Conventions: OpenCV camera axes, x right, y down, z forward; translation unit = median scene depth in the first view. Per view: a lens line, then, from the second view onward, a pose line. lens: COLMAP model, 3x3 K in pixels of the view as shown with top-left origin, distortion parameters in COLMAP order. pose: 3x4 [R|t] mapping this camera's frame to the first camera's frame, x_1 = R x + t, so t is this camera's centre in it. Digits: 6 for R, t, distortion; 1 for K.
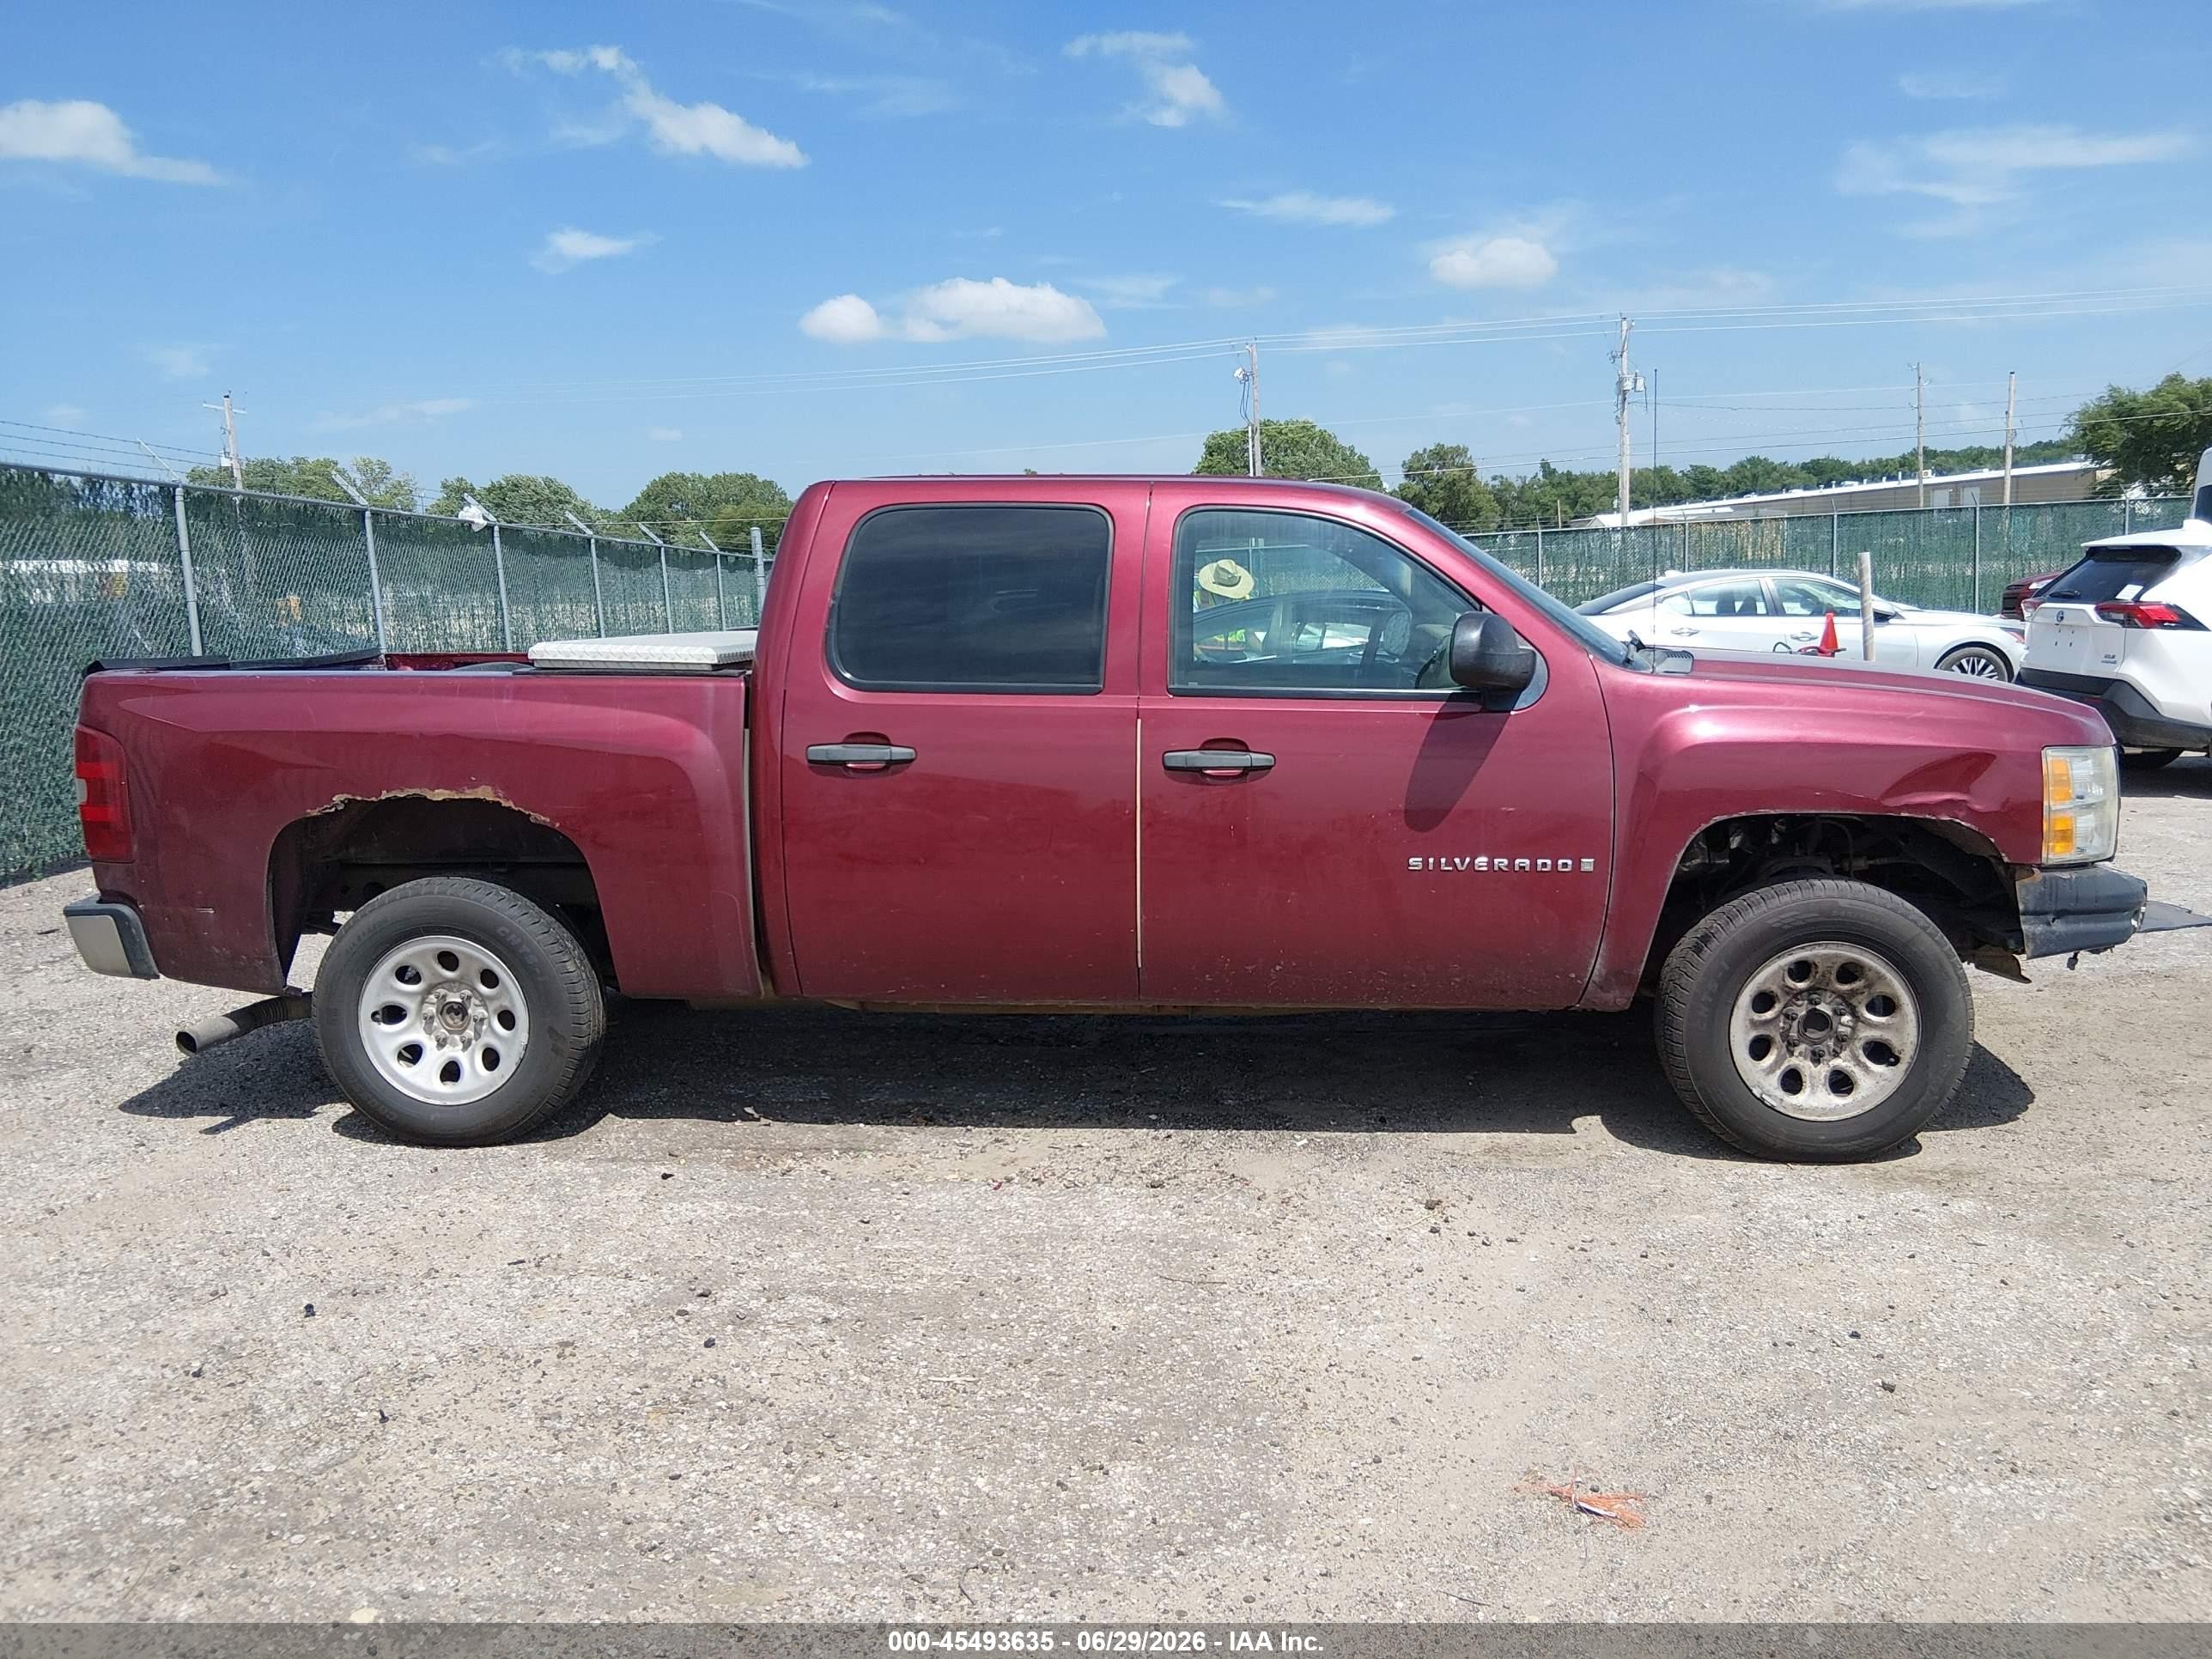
lens RADIAL K [[1715.4, 0, 1134.2], [0, 1715.4, 842.5], [0, 0, 1]] dist [0.111425, -0.225761]
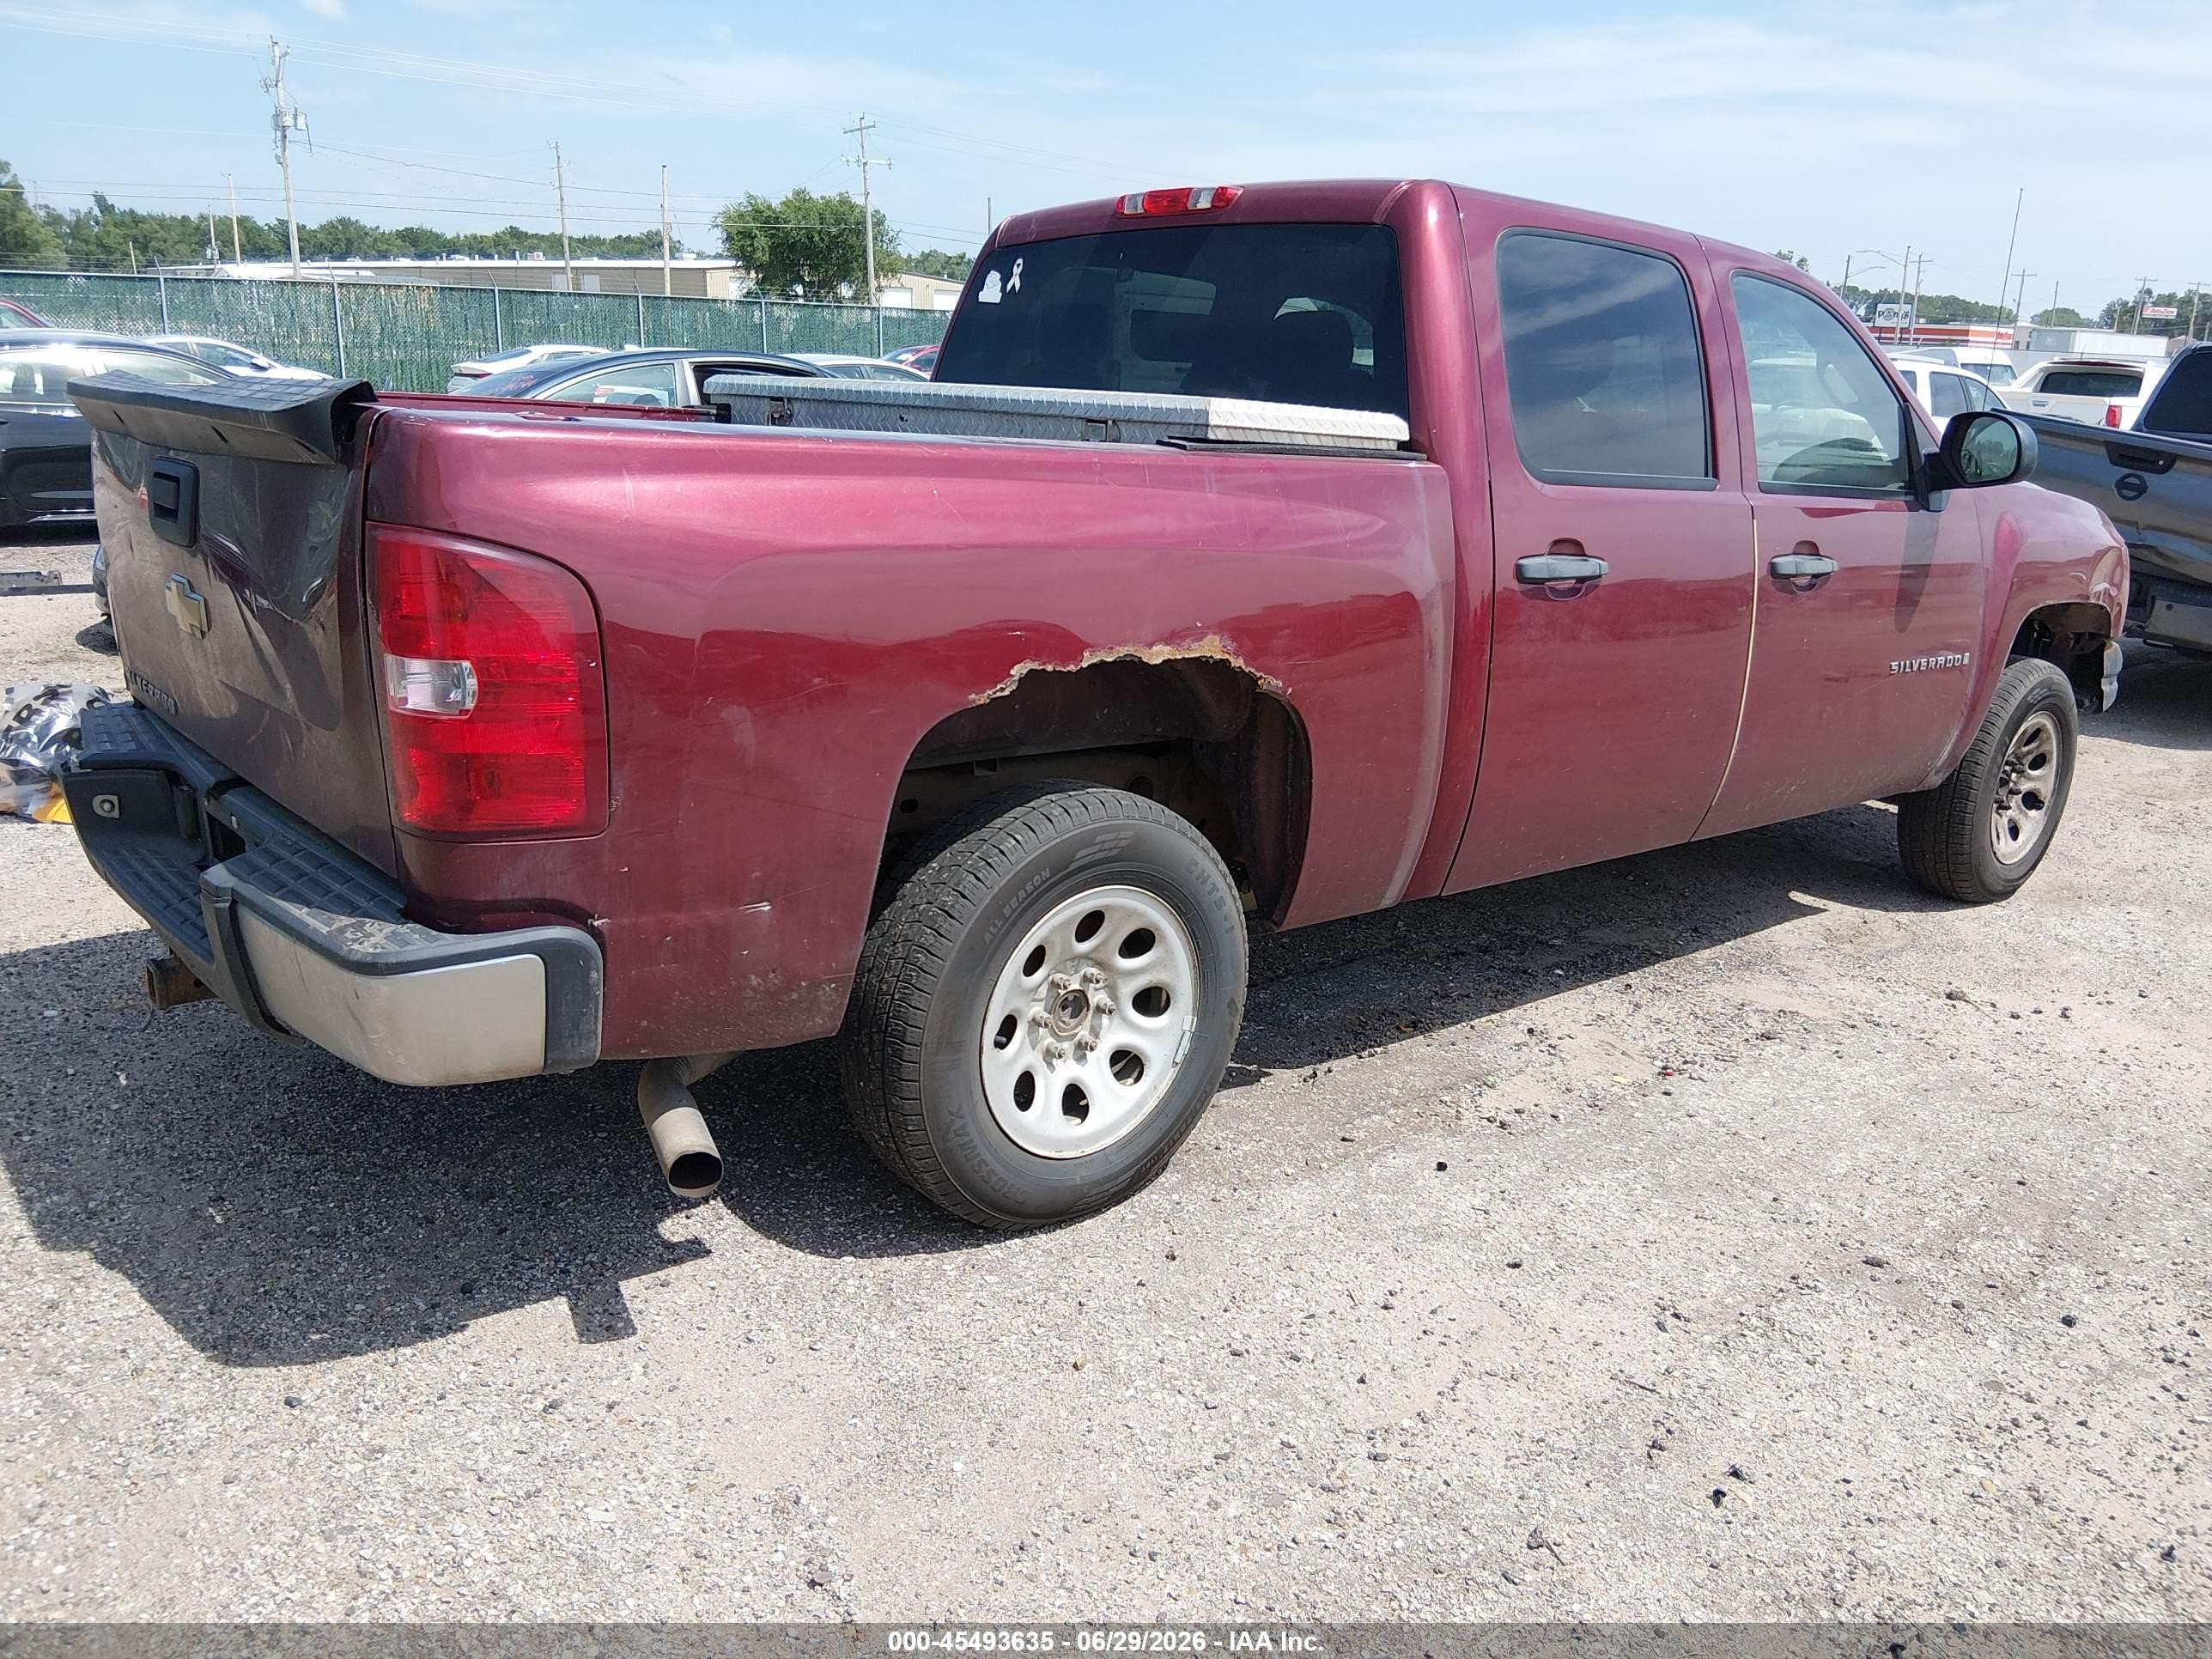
lens RADIAL K [[1670.9, 0, 1106.0], [0, 1670.9, 829.5], [0, 0, 1]] dist [0.003274, -0.045186]
pose [[0.704636, -0.128357, 0.697863, -0.788203], [0.038137, 0.988932, 0.143386, -0.048745], [-0.708544, -0.074421, 0.701732, 0.580745]]
